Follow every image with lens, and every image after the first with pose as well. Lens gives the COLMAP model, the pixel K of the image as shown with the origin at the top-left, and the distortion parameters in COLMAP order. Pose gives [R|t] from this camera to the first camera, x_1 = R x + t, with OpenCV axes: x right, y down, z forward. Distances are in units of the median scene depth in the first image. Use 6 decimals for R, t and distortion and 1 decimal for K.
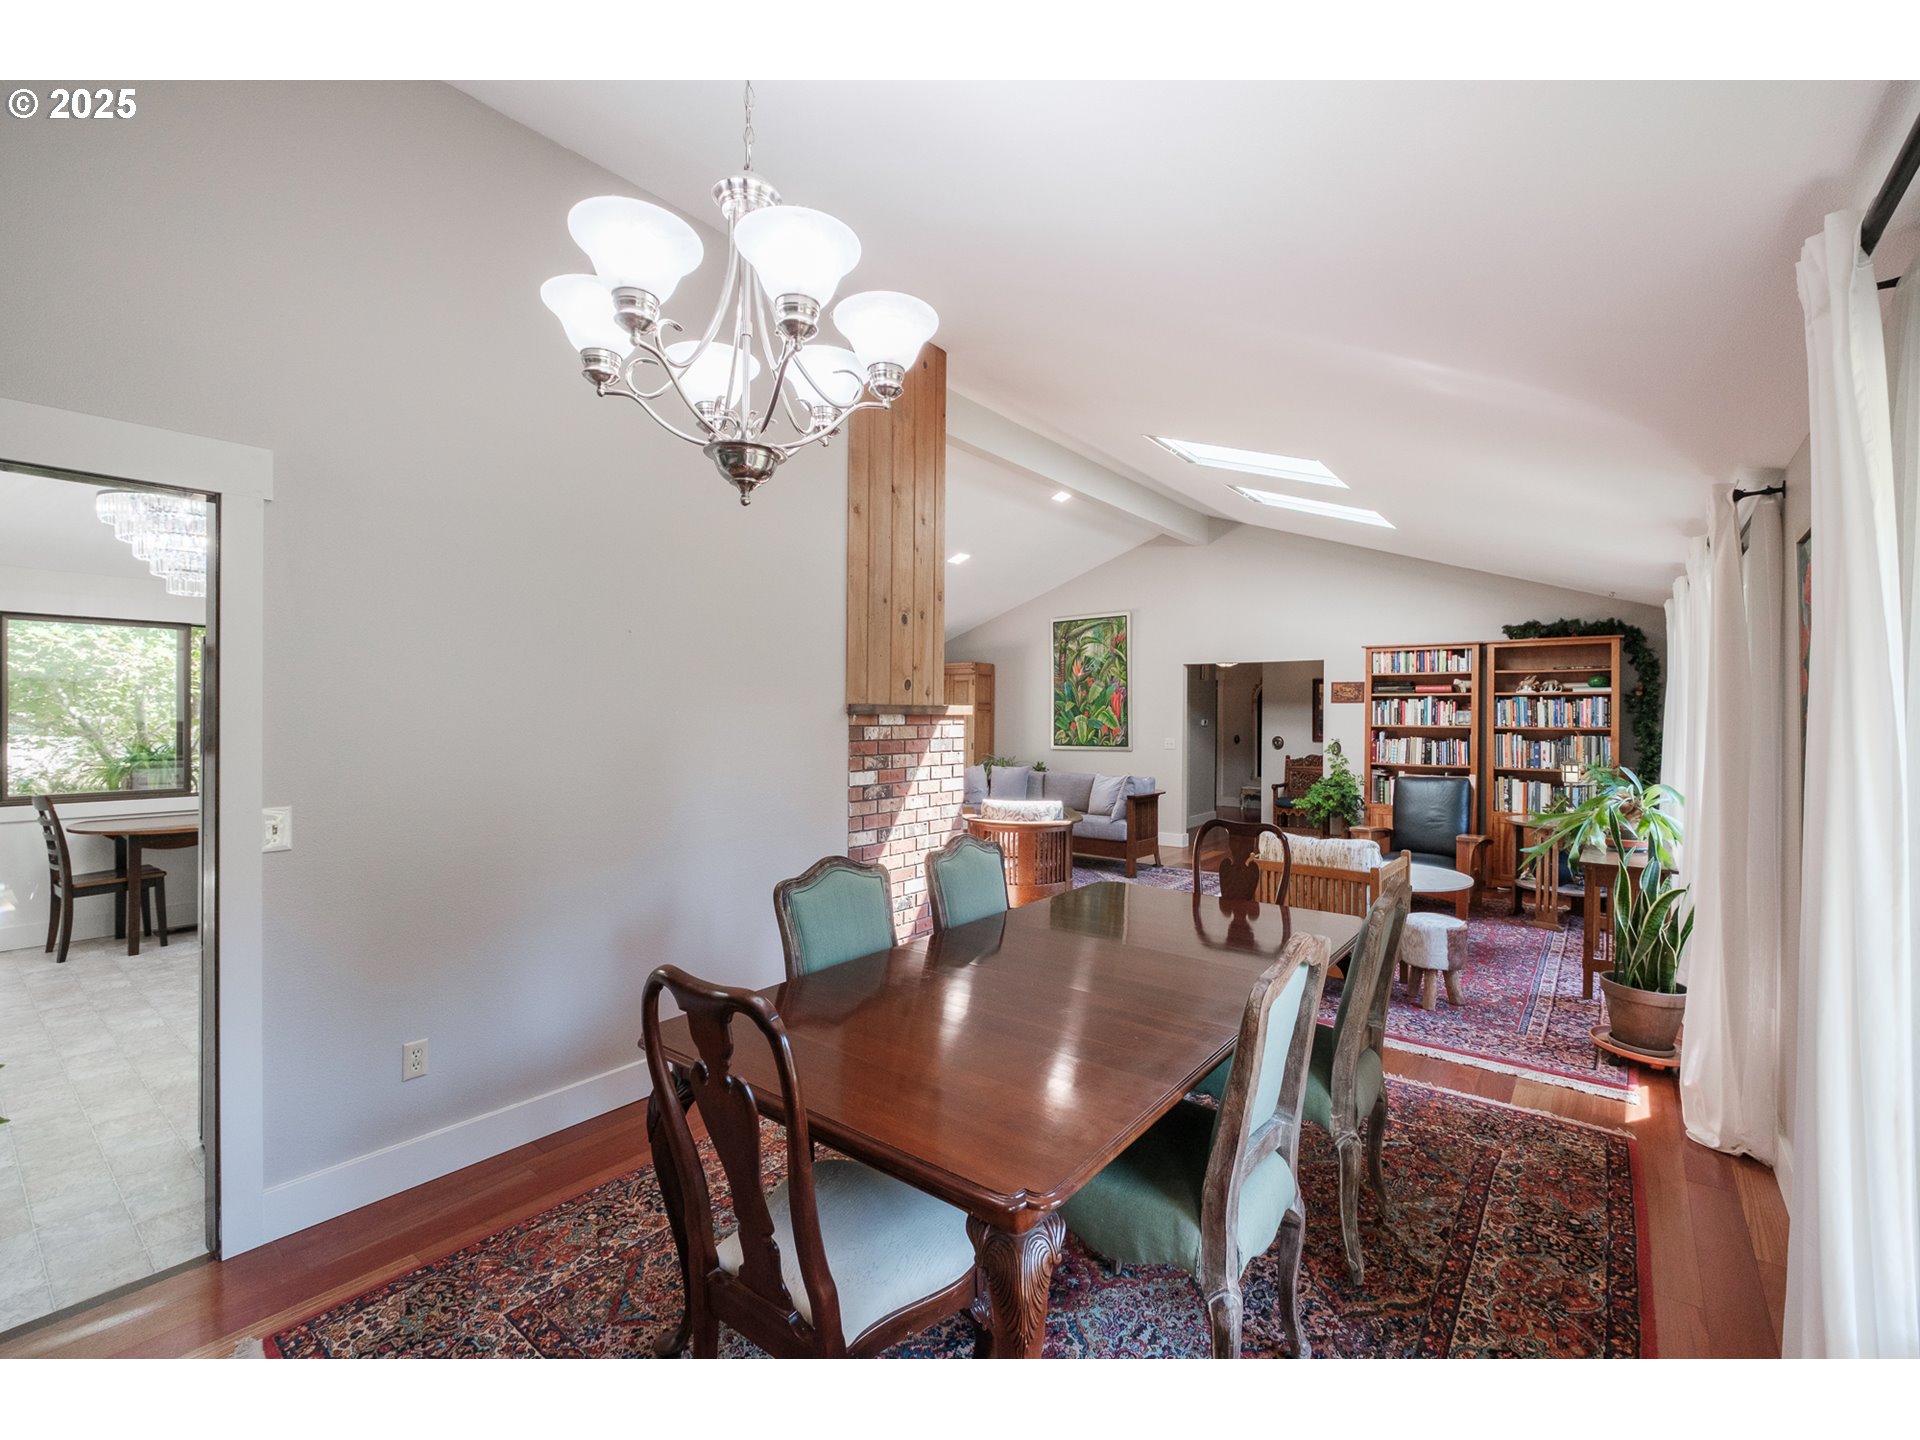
lens RADIAL K [[827.2, 0, 956.2], [0, 827.2, 721.1], [0, 0, 1]] dist [0.002692, 0.000219]
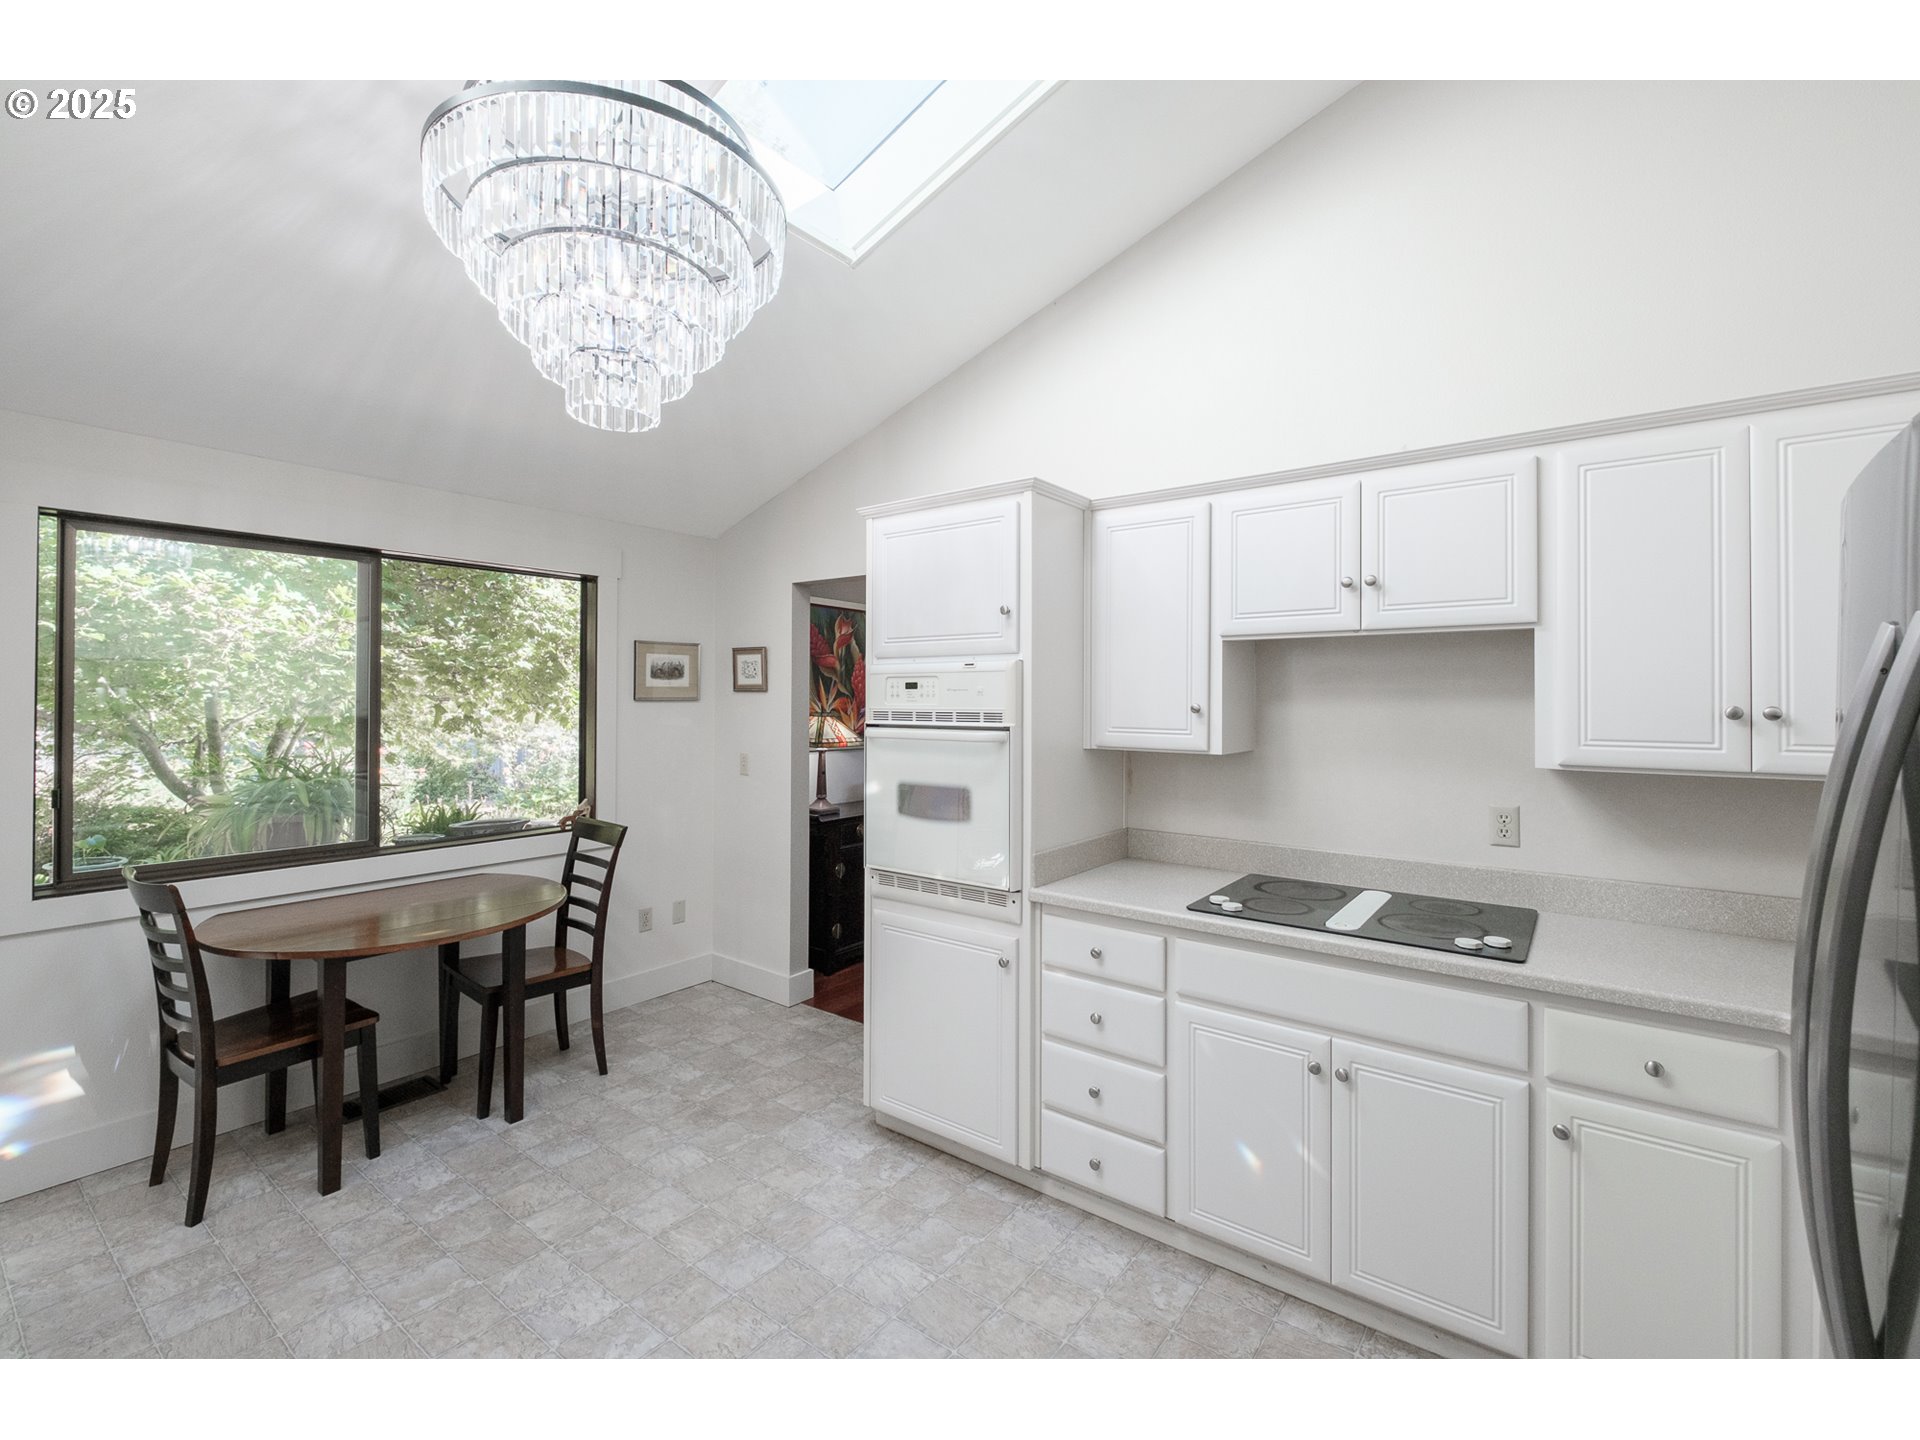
lens RADIAL K [[827.2, 0, 962.9], [0, 827.2, 712.5], [0, 0, 1]] dist [0.002692, 0.000219]
pose [[0.999772, 0.002152, 0.021253, -0.203707], [-0.002061, 0.999989, -0.004261, -0.001836], [-0.021262, 0.004217, 0.999765, 0.160640]]
